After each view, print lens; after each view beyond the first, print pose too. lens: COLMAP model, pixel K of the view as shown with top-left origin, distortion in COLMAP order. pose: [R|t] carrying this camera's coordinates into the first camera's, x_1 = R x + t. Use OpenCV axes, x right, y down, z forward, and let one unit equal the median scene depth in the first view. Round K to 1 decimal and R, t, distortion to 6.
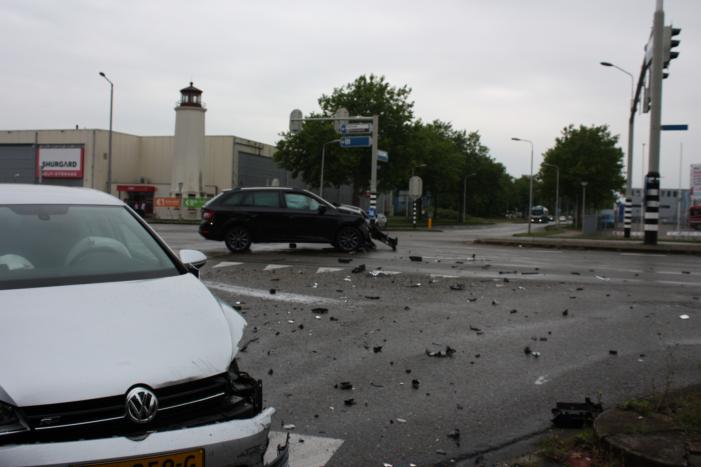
lens RADIAL K [[648.7, 0, 340.7], [0, 648.7, 230.5], [0, 0, 1]] dist [-0.109602, 0.015655]
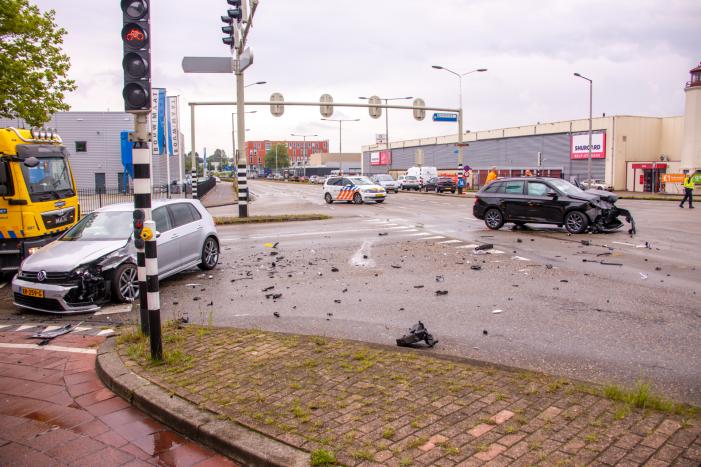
lens RADIAL K [[558.2, 0, 350.7], [0, 558.2, 237.2], [0, 0, 1]] dist [-0.165840, 0.105999]
pose [[0.592687, 0.057395, -0.803386, 0.131099], [-0.001940, 0.997557, 0.069835, -0.006186], [0.805431, -0.039831, 0.591350, 0.027915]]
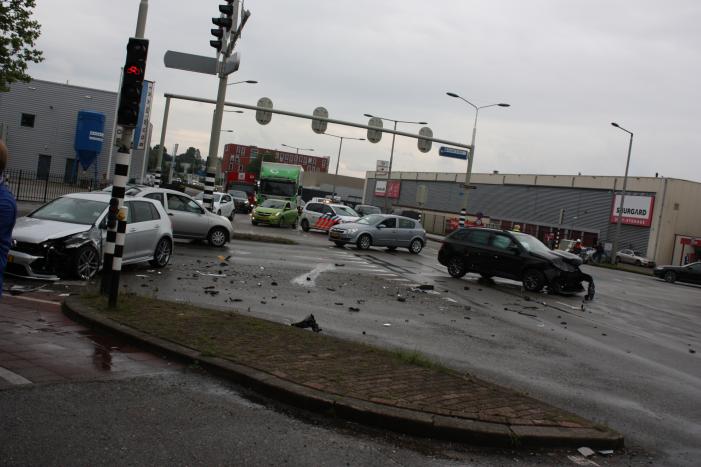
lens RADIAL K [[707.6, 0, 347.3], [0, 707.6, 233.6], [0, 0, 1]] dist [-0.126572, 0.130628]
pose [[0.584211, 0.088636, -0.806747, 0.190623], [-0.149054, 0.988829, 0.000702, -0.004470], [0.797797, 0.119839, 0.590896, 0.004619]]
